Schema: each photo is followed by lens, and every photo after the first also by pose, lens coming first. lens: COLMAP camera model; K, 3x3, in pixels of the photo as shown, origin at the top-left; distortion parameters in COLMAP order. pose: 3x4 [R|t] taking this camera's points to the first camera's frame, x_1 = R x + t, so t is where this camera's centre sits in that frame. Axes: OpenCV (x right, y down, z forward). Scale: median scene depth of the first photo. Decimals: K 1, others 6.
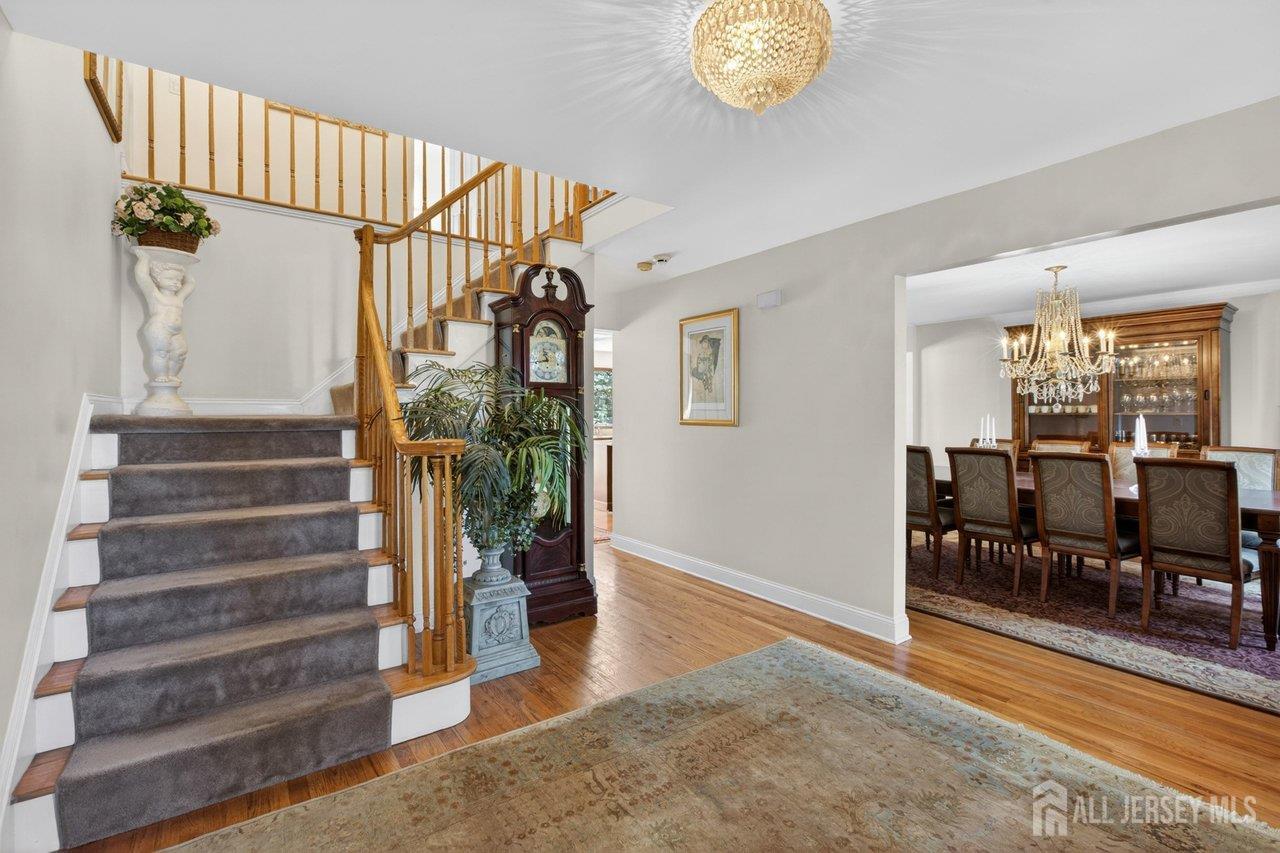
lens RADIAL K [[574.6, 0, 645.5], [0, 574.6, 419.4], [0, 0, 1]] dist [-0.001602, -0.000326]
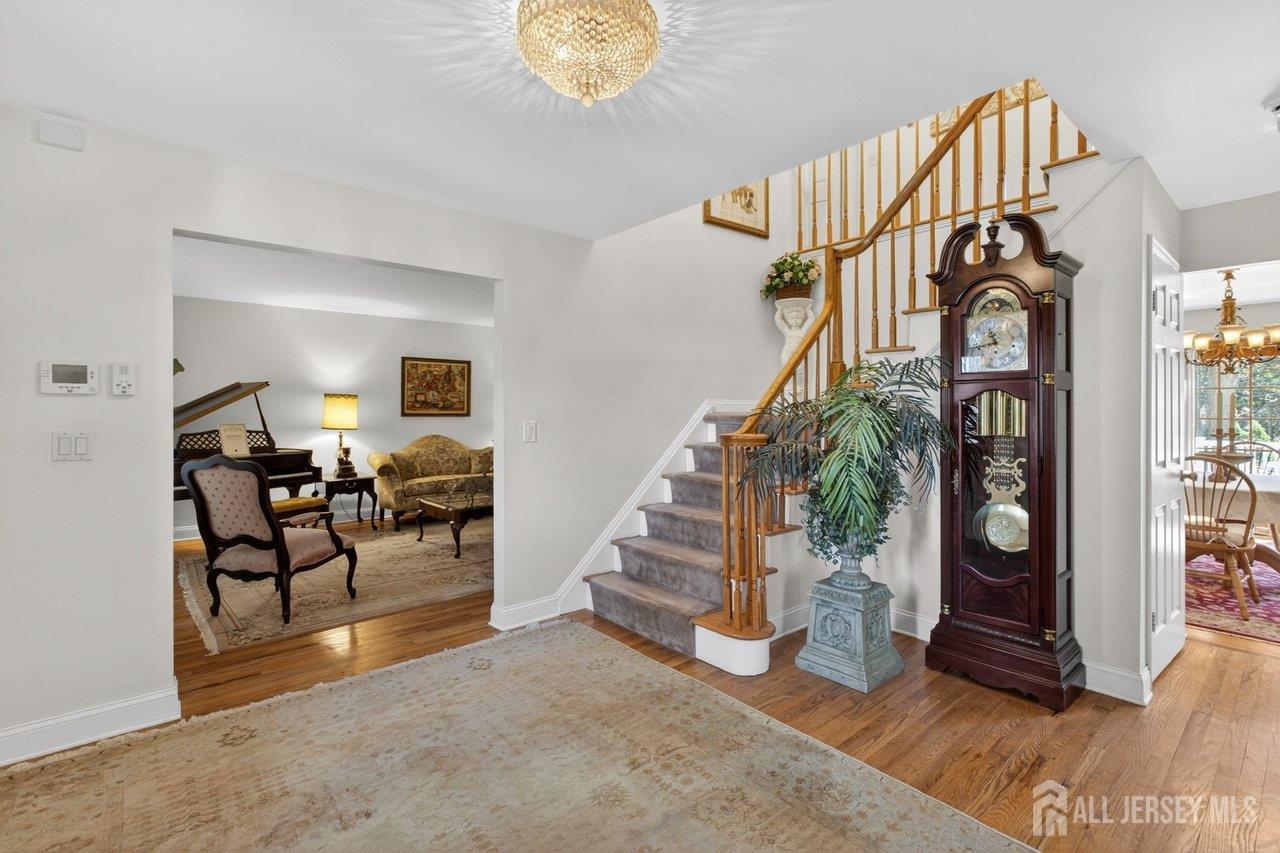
lens RADIAL K [[578.3, 0, 645.7], [0, 578.3, 407.1], [0, 0, 1]] dist [-0.001537, -0.000219]
pose [[0.079142, -0.004425, -0.996854, 0.607154], [-0.002501, 0.999986, -0.004637, -0.013553], [0.996860, 0.002860, 0.079130, 0.508664]]
